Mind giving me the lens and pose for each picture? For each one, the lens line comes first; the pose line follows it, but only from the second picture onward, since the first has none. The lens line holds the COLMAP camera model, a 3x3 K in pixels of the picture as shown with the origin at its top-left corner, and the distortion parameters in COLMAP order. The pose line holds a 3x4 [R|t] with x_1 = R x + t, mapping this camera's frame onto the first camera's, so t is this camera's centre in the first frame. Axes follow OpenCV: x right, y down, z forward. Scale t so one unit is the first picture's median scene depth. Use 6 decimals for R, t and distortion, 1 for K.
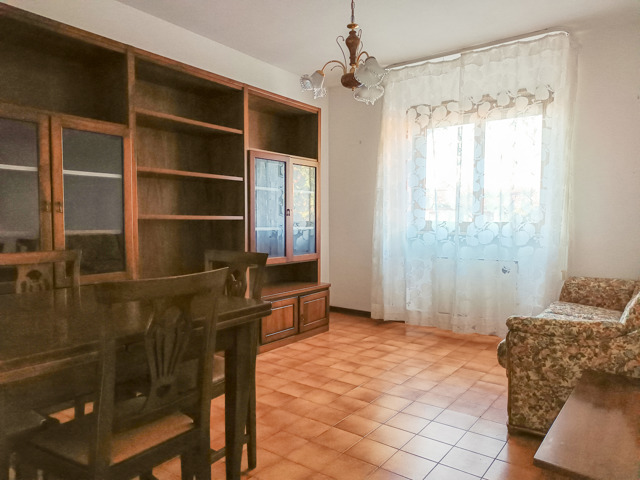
lens RADIAL K [[460.9, 0, 320.0], [0, 460.9, 240.0], [0, 0, 1]] dist [0.061967, -0.049848]
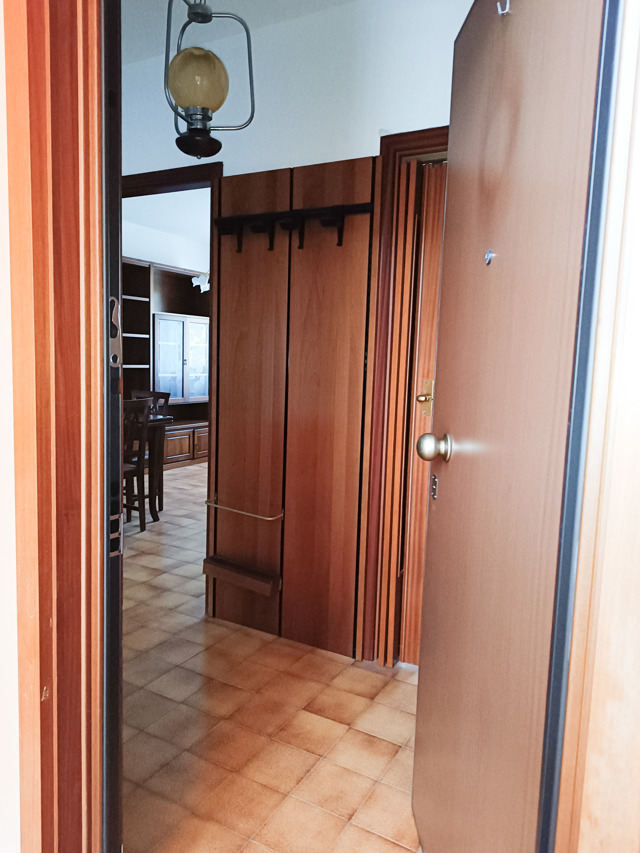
lens RADIAL K [[614.3, 0, 320.0], [0, 614.3, 426.5], [0, 0, 1]] dist [0.061967, -0.049848]
pose [[0.990653, 0.015281, 0.135547, 0.073836], [-0.024826, 0.997307, 0.069013, -0.011395], [-0.134127, -0.071733, 0.988364, -0.766660]]
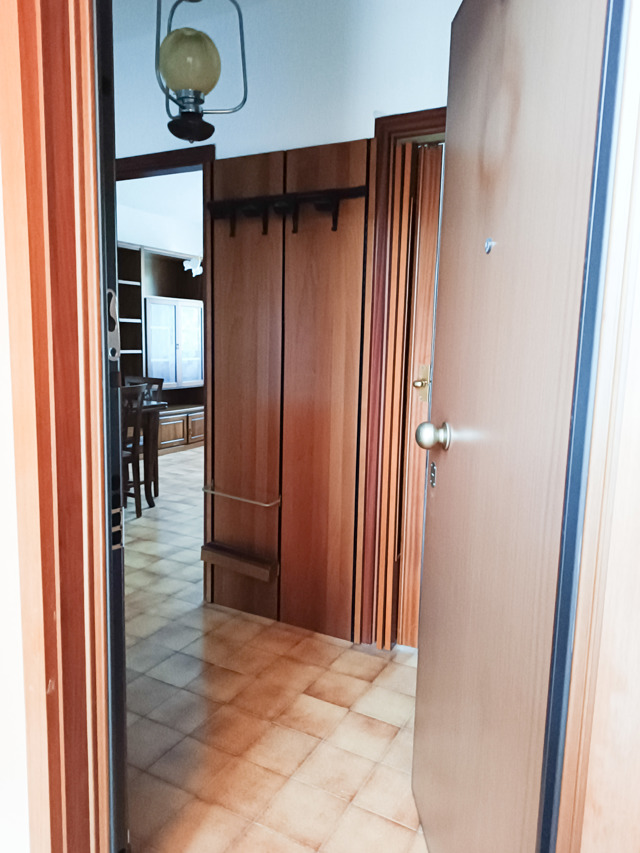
lens RADIAL K [[614.3, 0, 320.0], [0, 614.3, 426.5], [0, 0, 1]] dist [0.061967, -0.049848]
pose [[0.989173, 0.001449, 0.146745, 0.070633], [-0.015946, 0.995091, 0.097669, -0.015462], [-0.145883, -0.098951, 0.984341, -0.765513]]
